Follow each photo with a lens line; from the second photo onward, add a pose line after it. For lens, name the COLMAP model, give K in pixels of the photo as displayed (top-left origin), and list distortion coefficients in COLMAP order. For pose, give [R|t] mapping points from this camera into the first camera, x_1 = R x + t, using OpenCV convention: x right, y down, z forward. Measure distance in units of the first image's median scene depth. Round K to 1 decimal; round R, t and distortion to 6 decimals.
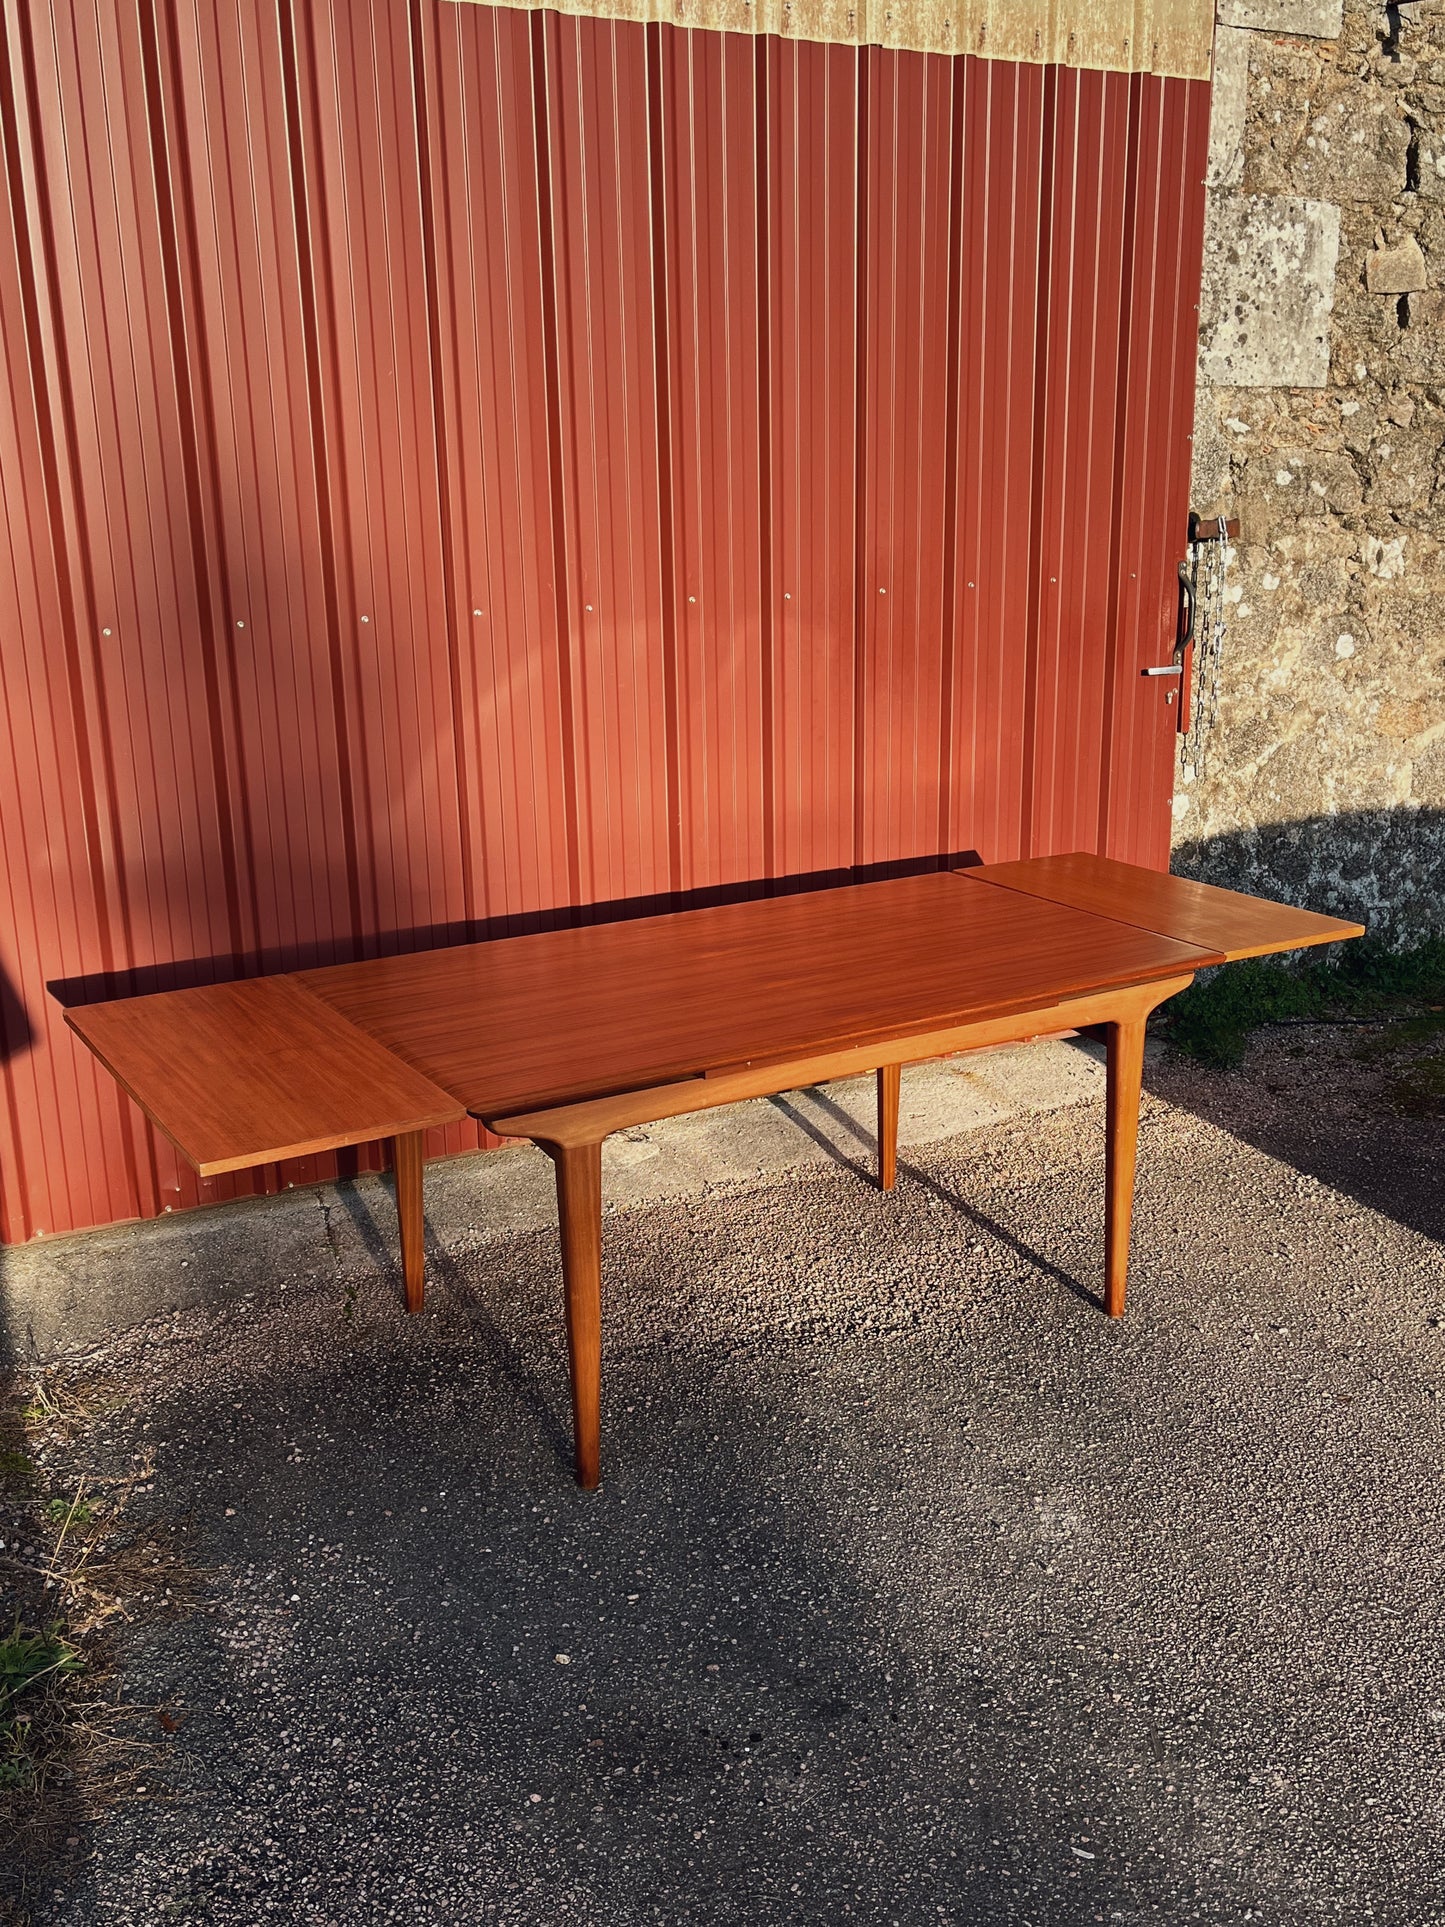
lens RADIAL K [[1740.1, 0, 720.3], [0, 1740.1, 963.4], [0, 0, 1]] dist [0.008714, 0.026199]
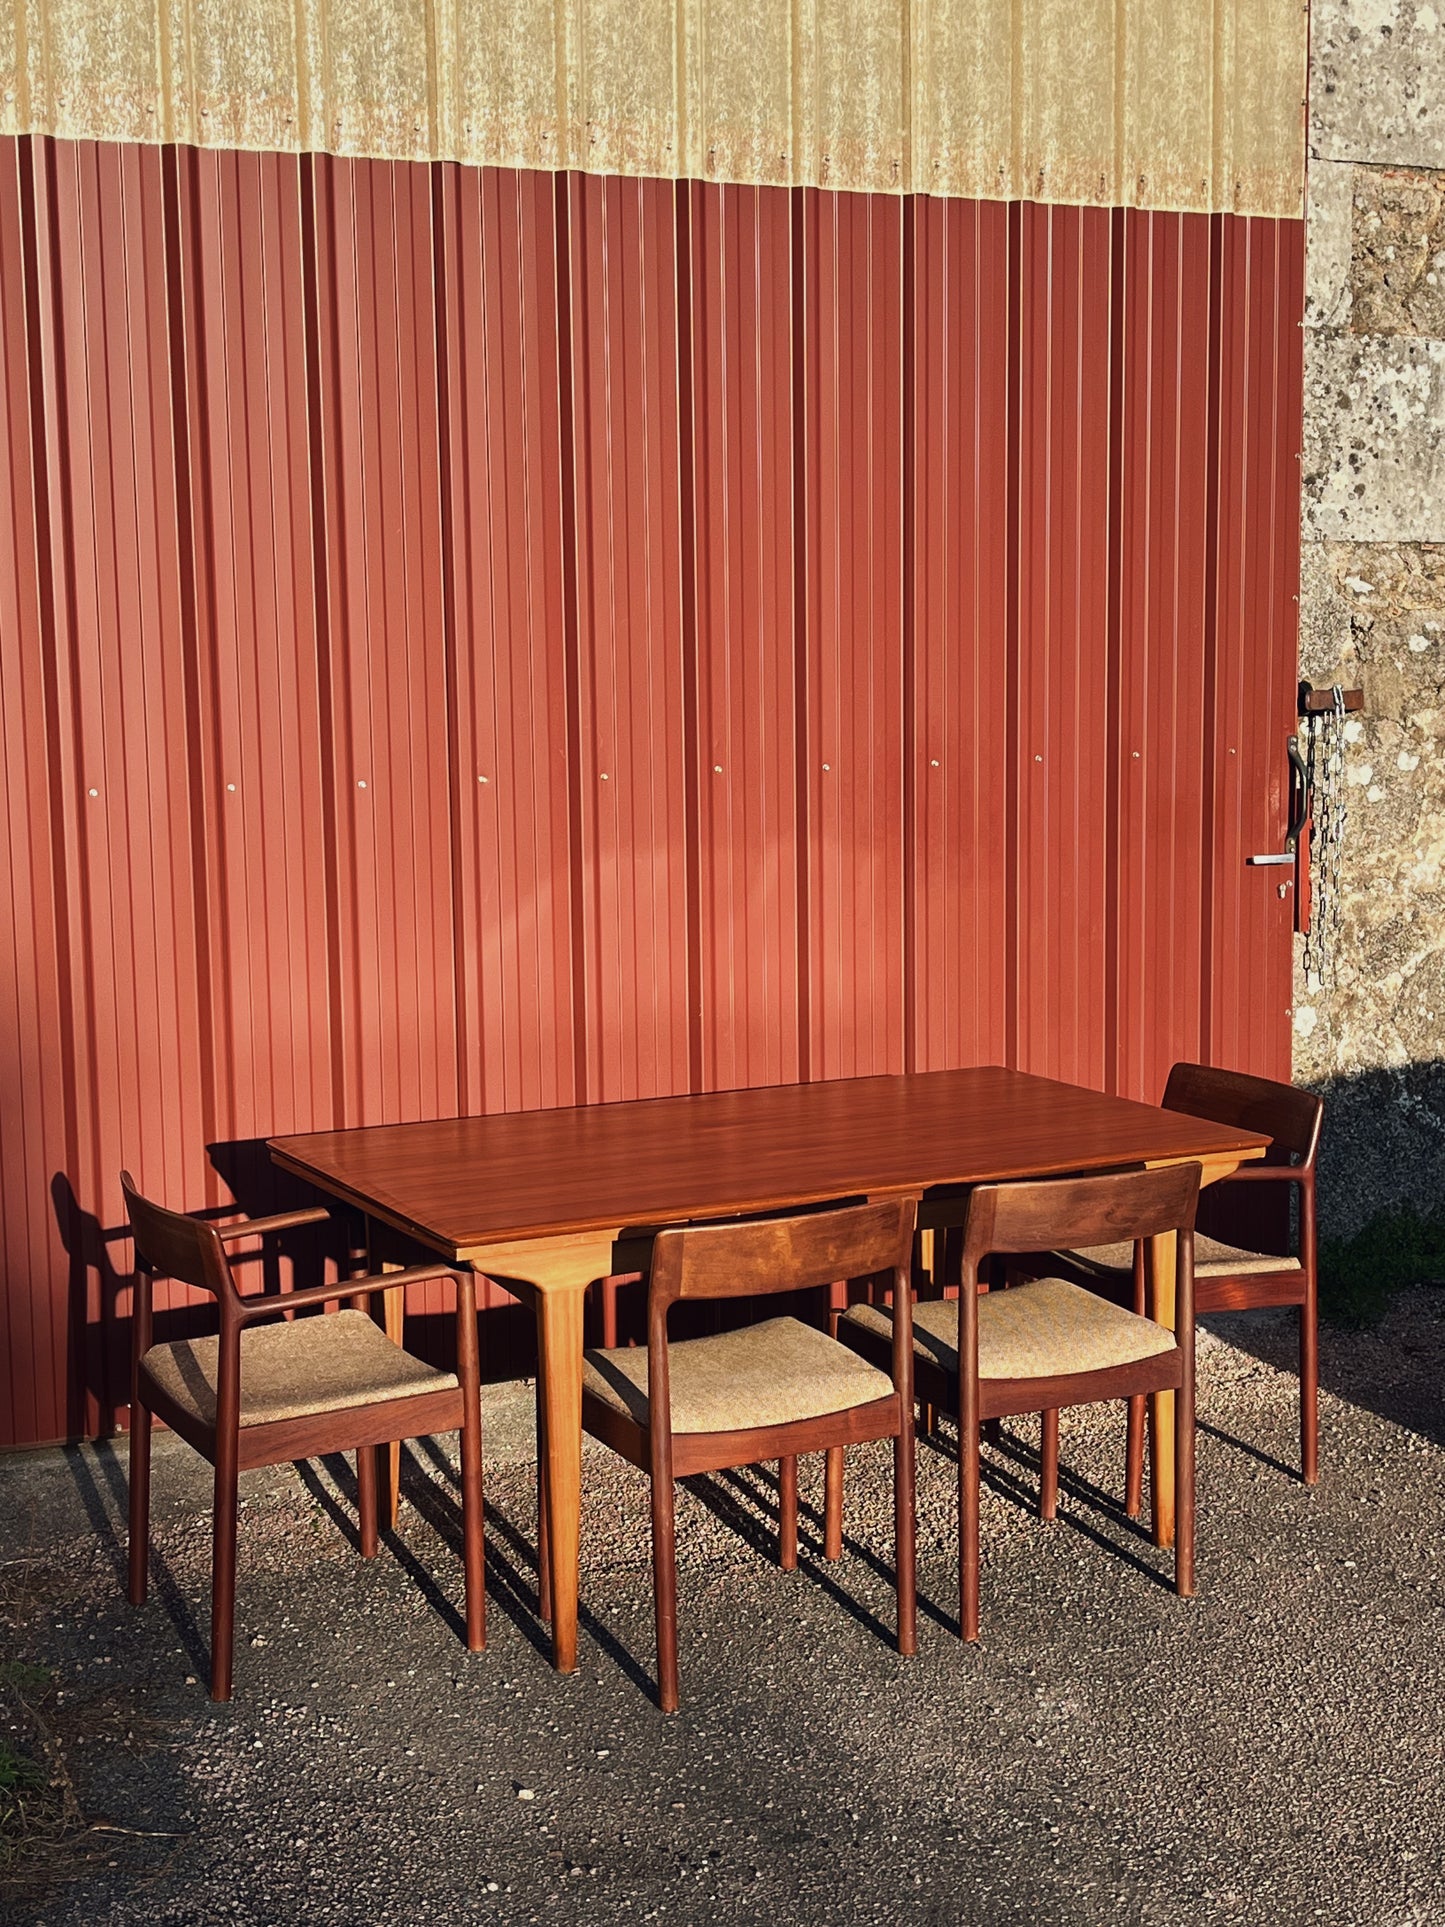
lens RADIAL K [[2512.5, 0, 709.1], [0, 2512.5, 971.0], [0, 0, 1]] dist [0.026829, 0.000000]
pose [[0.998614, 0.010616, -0.051541, 0.049564], [-0.017970, 0.989357, -0.144398, 0.087250], [0.049459, 0.145124, 0.988177, -0.288271]]
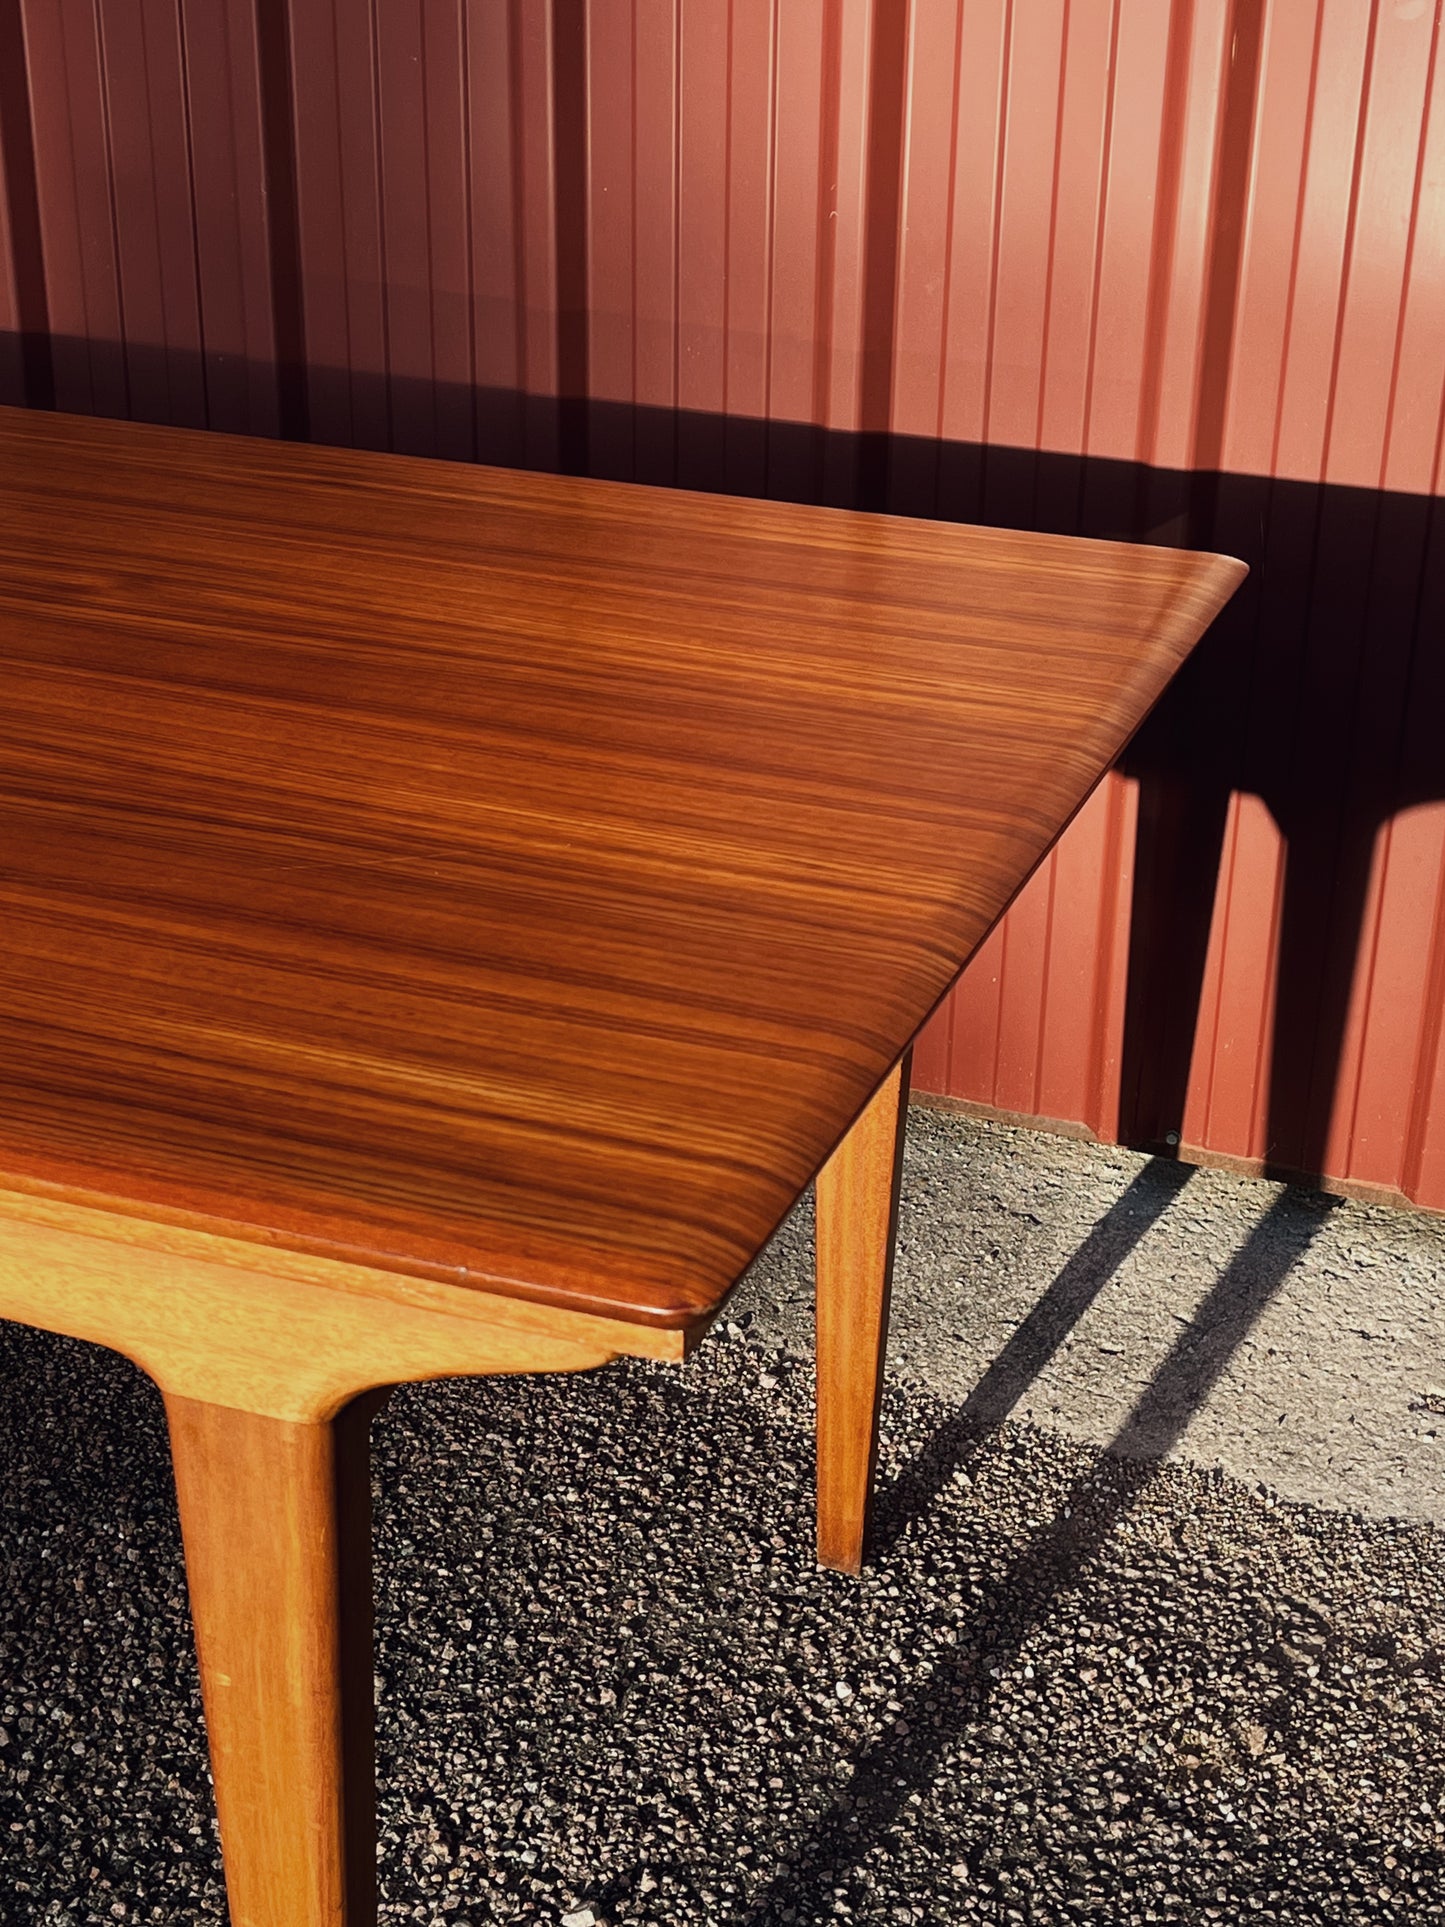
lens RADIAL K [[2794.2, 0, 734.5], [0, 2794.2, 973.7], [0, 0, 1]] dist [0.027941, 0.000000]
pose [[0.622657, 0.355117, -0.697273, 0.379788], [-0.235379, 0.934821, 0.265908, -0.084298], [0.746254, -0.001446, 0.665660, 0.679280]]
